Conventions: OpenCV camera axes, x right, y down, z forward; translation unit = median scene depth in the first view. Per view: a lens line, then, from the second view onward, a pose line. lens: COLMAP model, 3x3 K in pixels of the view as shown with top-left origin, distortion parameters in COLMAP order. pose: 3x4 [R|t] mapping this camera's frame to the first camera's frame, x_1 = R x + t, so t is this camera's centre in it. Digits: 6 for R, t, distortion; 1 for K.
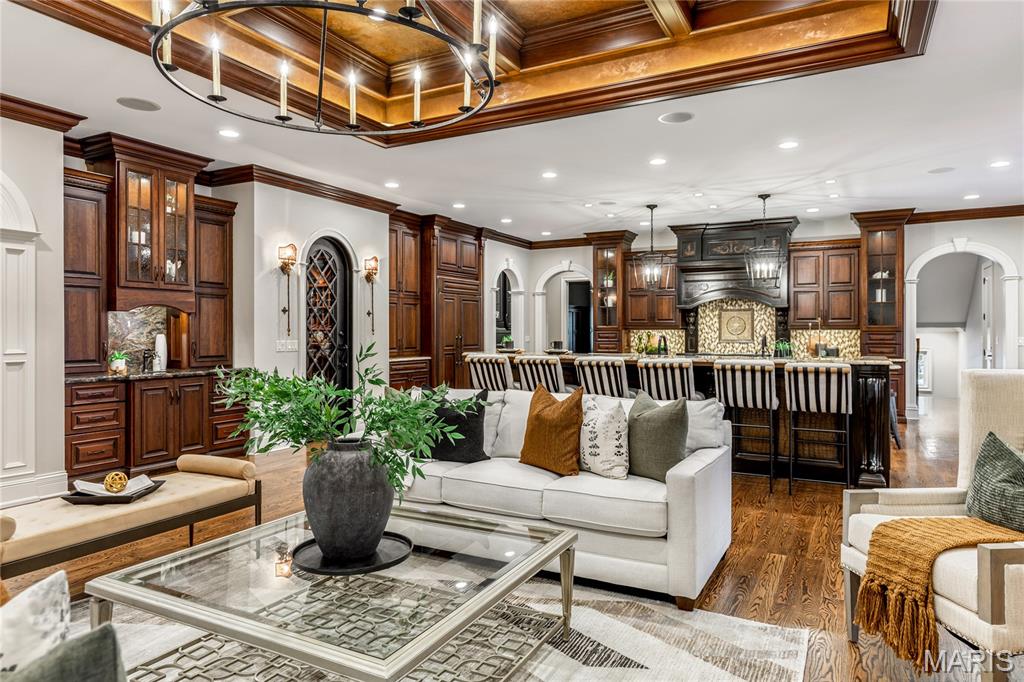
lens RADIAL K [[633.4, 0, 513.2], [0, 633.4, 328.9], [0, 0, 1]] dist [-0.000310, -0.000548]
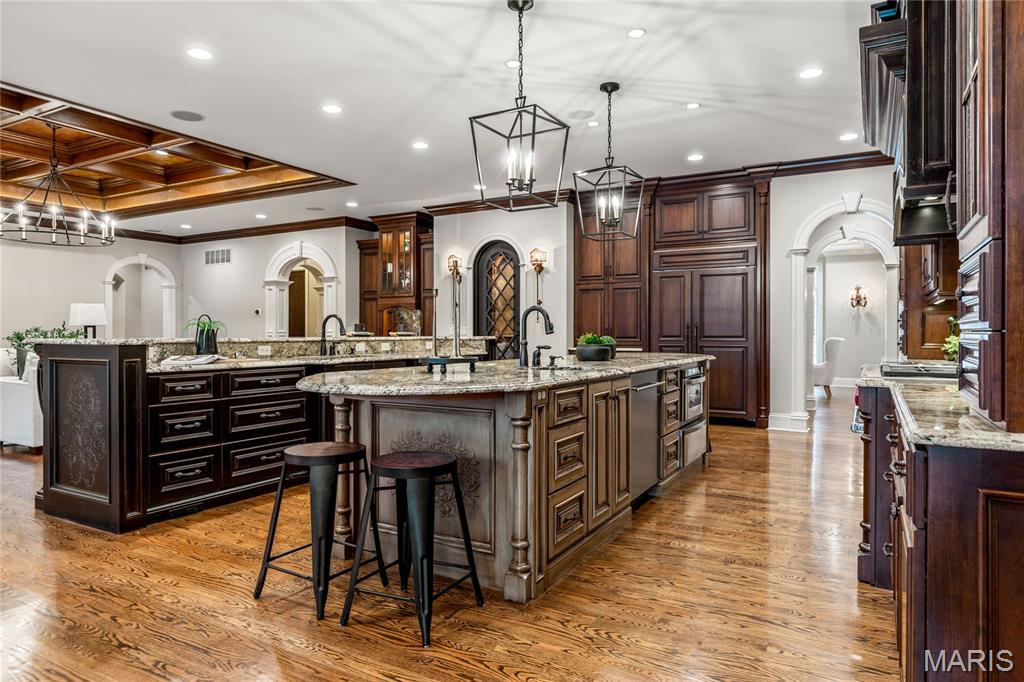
lens RADIAL K [[633.4, 0, 513.2], [0, 633.4, 328.9], [0, 0, 1]] dist [-0.000310, -0.000548]
pose [[-0.029949, 0.002323, -0.999549, 1.056432], [0.001440, 0.999996, 0.002281, 0.018460], [0.999550, -0.001371, -0.029952, 1.283904]]
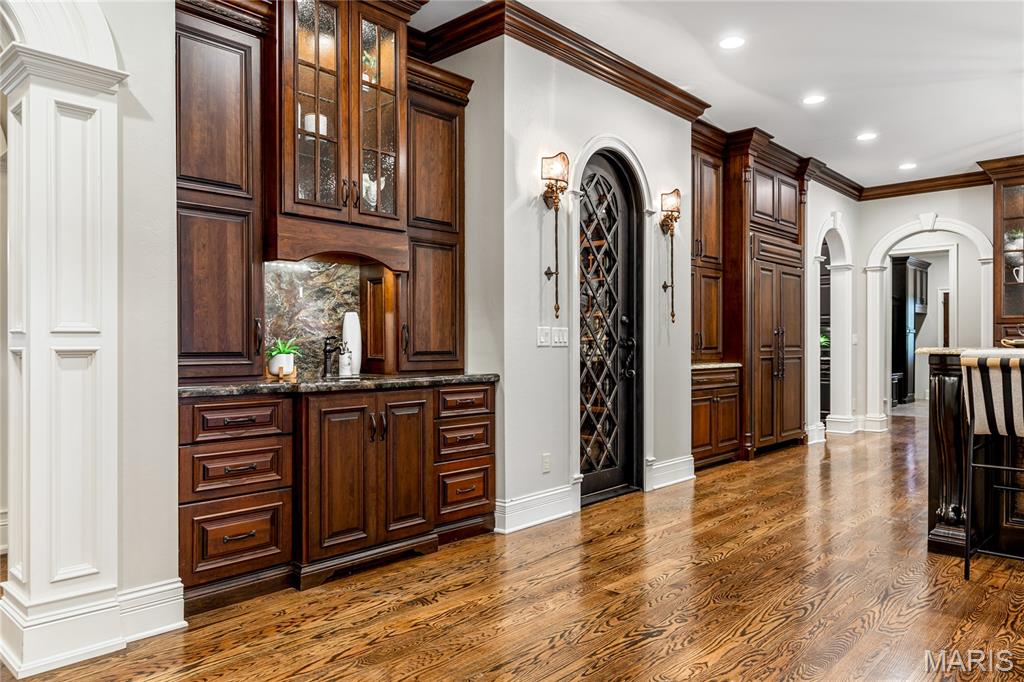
lens RADIAL K [[684.2, 0, 512.0], [0, 684.2, 341.0], [0, 0, 1]] dist [0.000601, -0.001052]
pose [[0.966692, -0.001452, -0.255940, -0.263591], [0.001095, 0.999998, -0.001538, 0.035336], [0.255941, 0.001206, 0.966692, 0.449602]]
